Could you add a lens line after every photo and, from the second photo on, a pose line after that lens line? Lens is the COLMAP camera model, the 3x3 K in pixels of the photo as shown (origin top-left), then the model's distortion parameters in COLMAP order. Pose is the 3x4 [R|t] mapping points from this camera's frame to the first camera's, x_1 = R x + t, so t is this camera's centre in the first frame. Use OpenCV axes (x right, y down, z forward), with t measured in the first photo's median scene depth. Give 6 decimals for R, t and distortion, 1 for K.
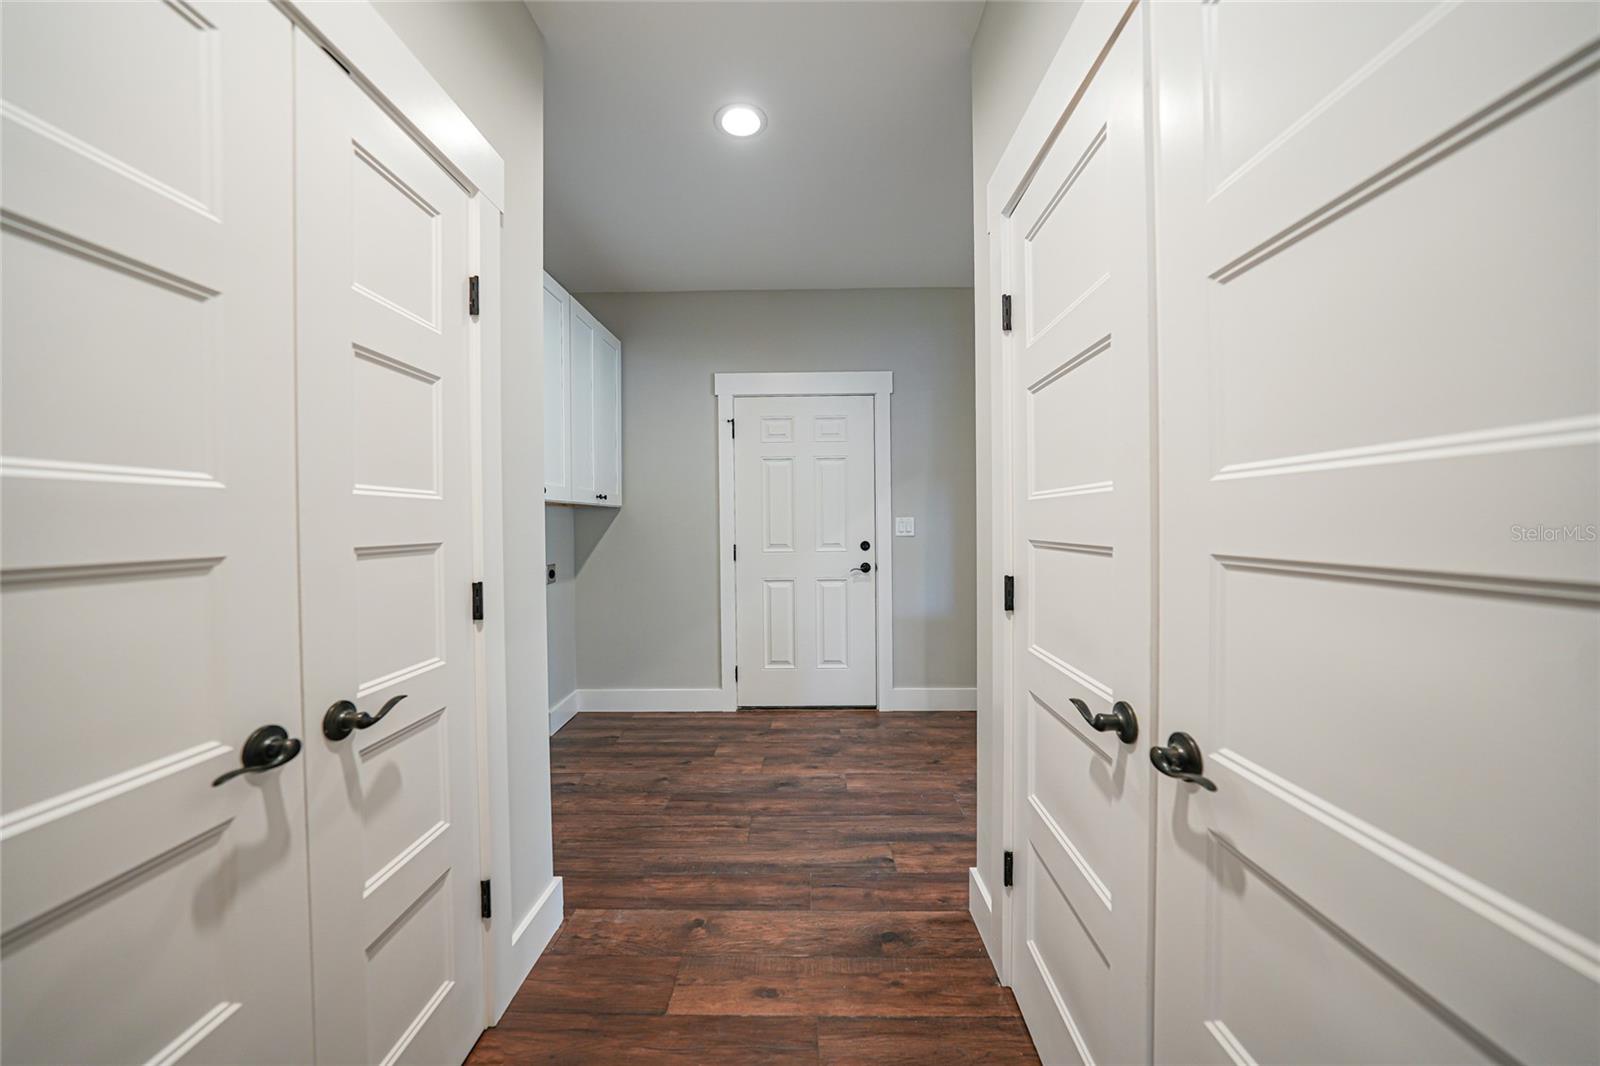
lens RADIAL K [[561.4, 0, 802.0], [0, 561.4, 532.4], [0, 0, 1]] dist [-0.027578, 0.005560]
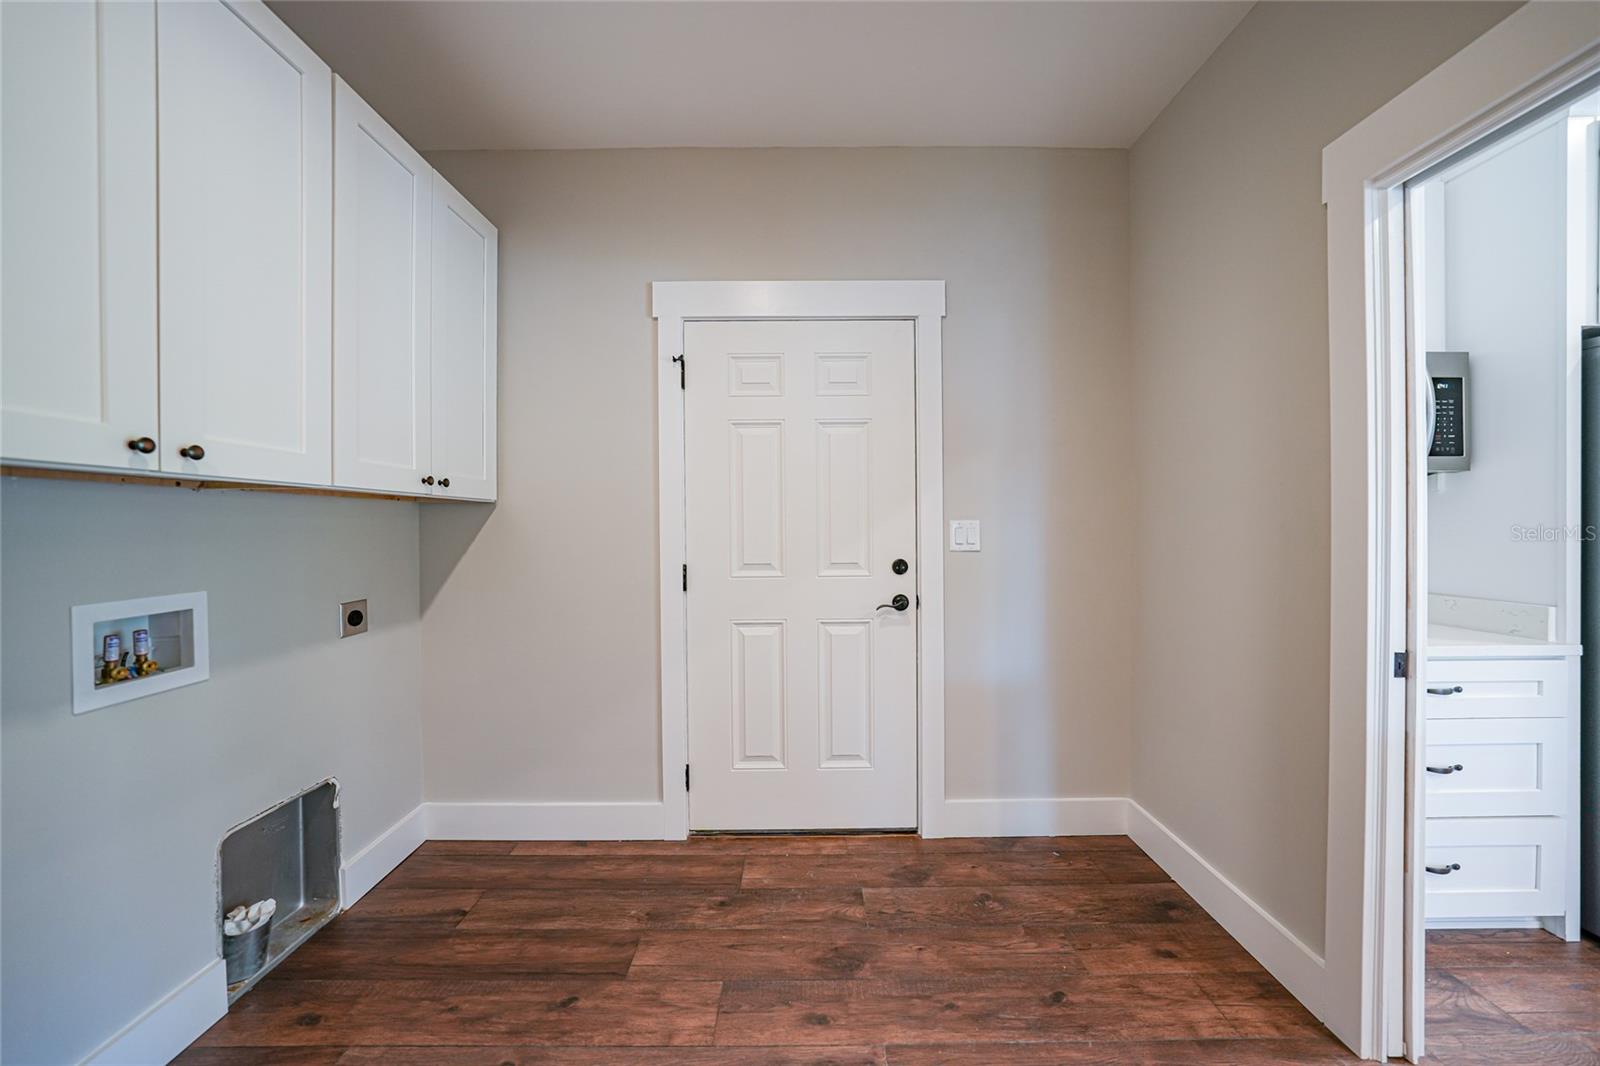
lens RADIAL K [[561.4, 0, 802.0], [0, 561.4, 532.4], [0, 0, 1]] dist [-0.027578, 0.005560]
pose [[0.999888, 0.002502, 0.014781, -0.002648], [-0.002383, 0.999965, -0.008066, -0.008226], [-0.014800, 0.008030, 0.999858, 0.401156]]
